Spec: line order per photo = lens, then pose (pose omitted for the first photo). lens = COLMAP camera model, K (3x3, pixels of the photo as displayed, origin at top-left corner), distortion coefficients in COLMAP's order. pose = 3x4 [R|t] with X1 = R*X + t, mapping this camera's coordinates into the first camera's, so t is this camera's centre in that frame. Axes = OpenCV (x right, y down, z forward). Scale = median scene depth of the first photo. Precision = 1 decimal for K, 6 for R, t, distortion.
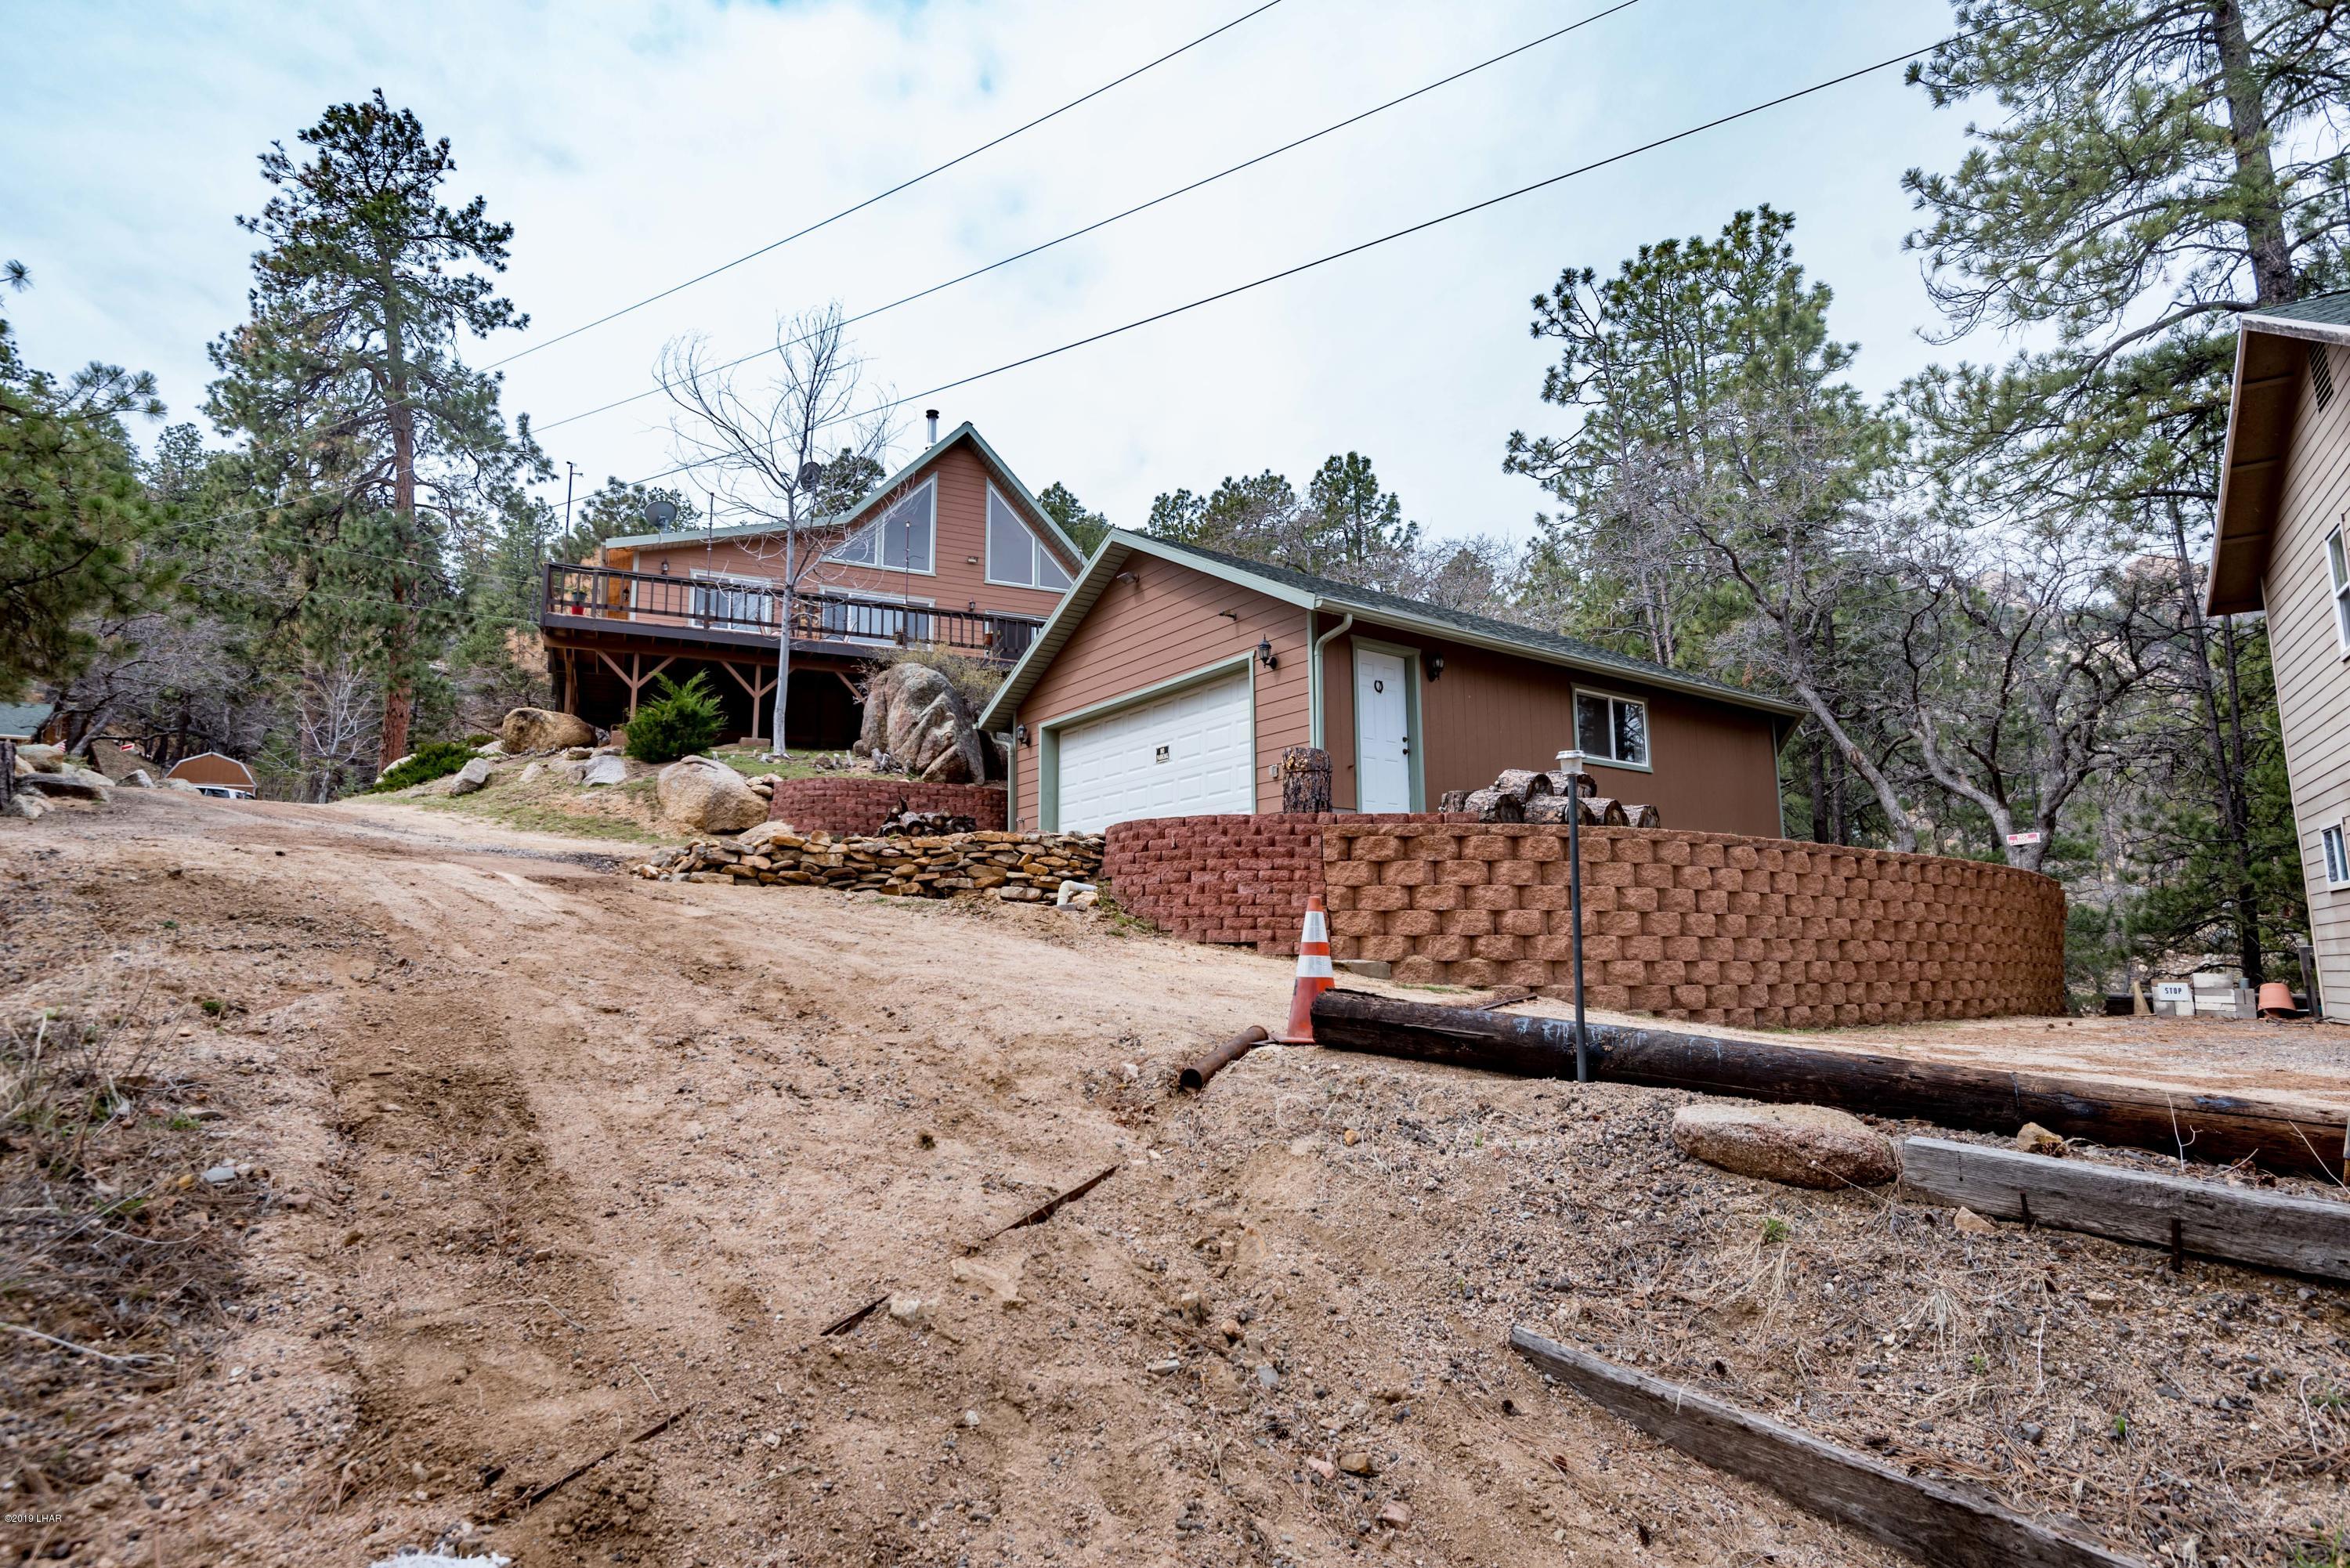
lens RADIAL K [[1203.1, 0, 1162.3], [0, 1203.1, 777.2], [0, 0, 1]] dist [0.021809, -0.001856]
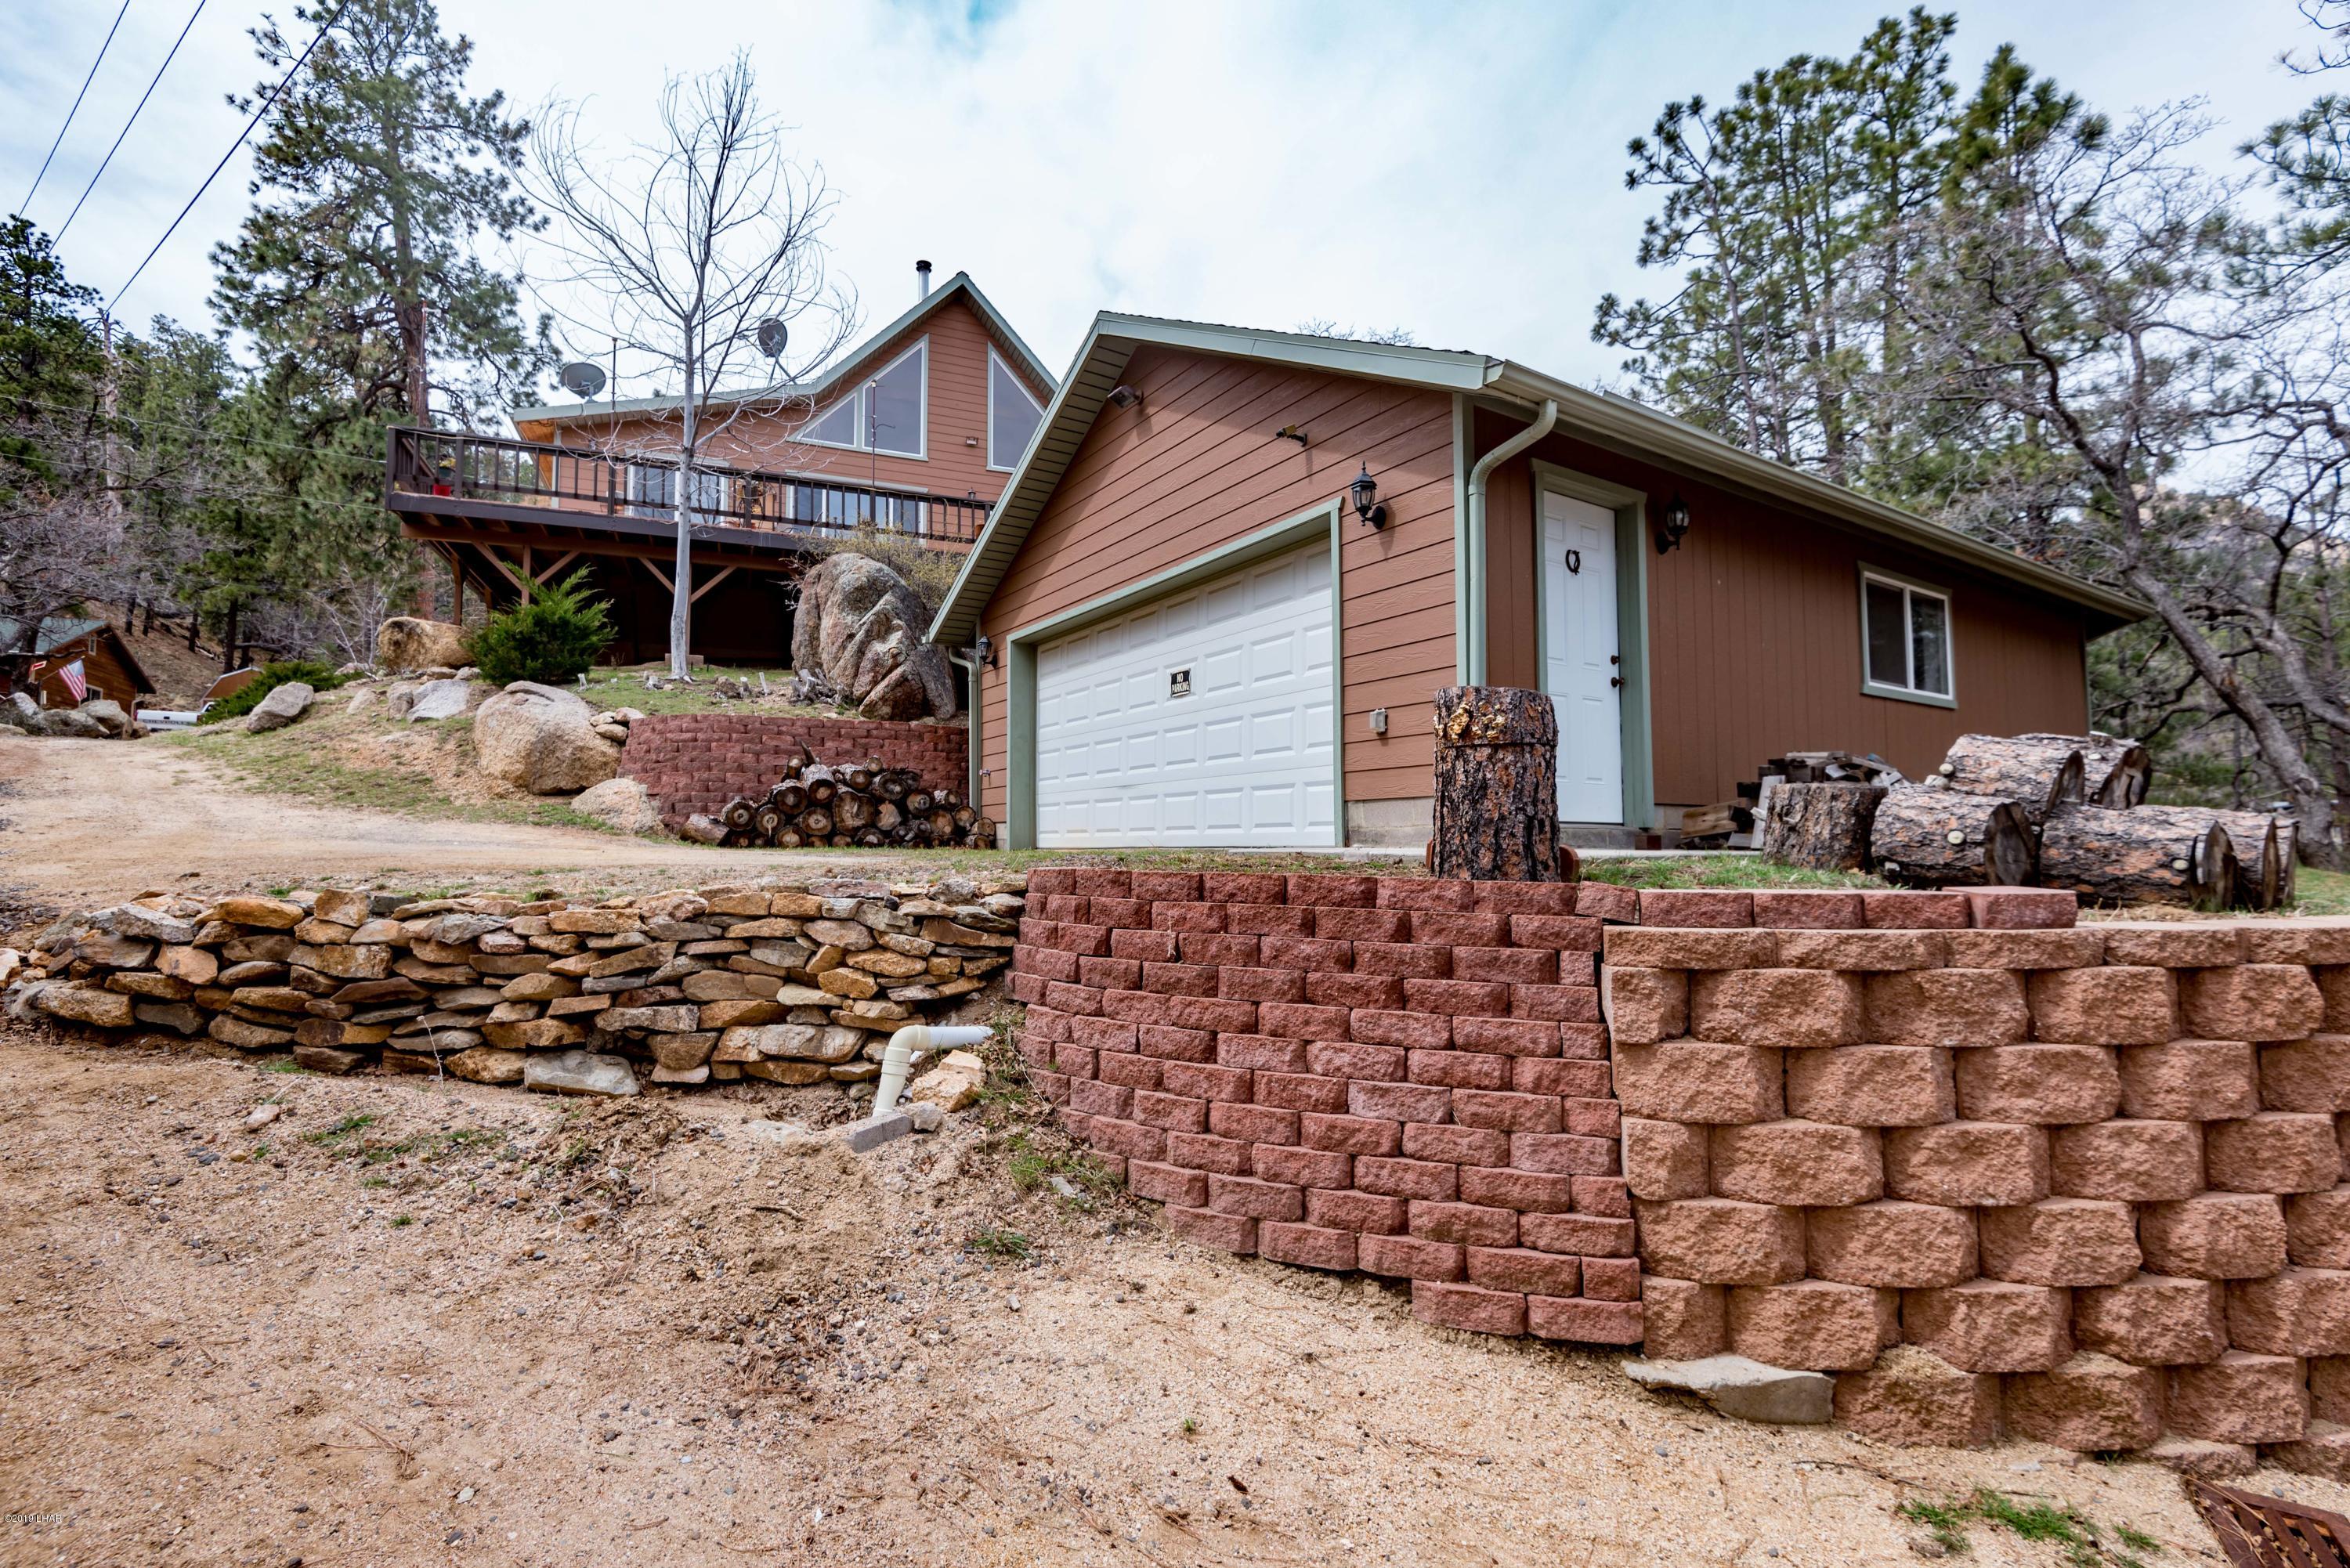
lens RADIAL K [[1059.1, 0, 1177.7], [0, 1059.1, 777.5], [0, 0, 1]] dist [0.027365, -0.012168]
pose [[0.999628, 0.000332, -0.027259, 0.011665], [0.002048, 0.996187, 0.087215, -0.015870], [0.027184, -0.087239, 0.995816, 0.386172]]
